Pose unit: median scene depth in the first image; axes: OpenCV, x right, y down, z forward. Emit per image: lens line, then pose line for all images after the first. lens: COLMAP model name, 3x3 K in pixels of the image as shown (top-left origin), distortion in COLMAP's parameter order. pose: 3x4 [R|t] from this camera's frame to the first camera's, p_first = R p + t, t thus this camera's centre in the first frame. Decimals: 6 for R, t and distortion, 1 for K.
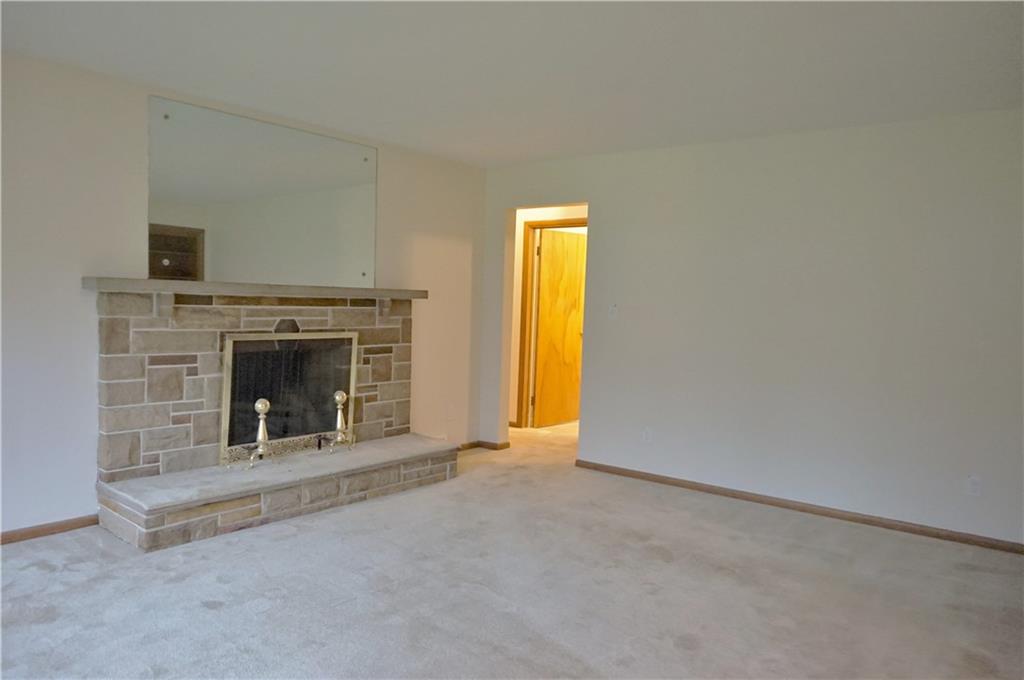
lens RADIAL K [[709.5, 0, 511.6], [0, 709.5, 342.7], [0, 0, 1]] dist [-0.040093, 0.045556]
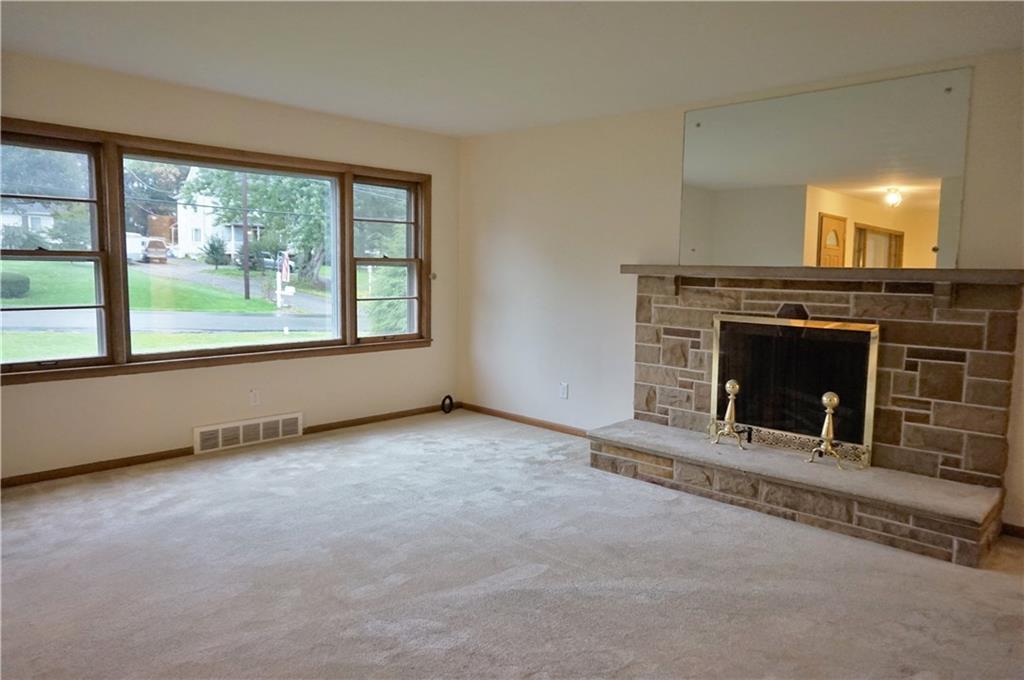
lens RADIAL K [[709.5, 0, 511.6], [0, 709.5, 342.7], [0, 0, 1]] dist [-0.040093, 0.045556]
pose [[-0.085060, 0.076079, -0.993467, 0.678267], [-0.076249, 0.993660, 0.082623, -0.033274], [0.993454, 0.082779, -0.078720, 0.762211]]
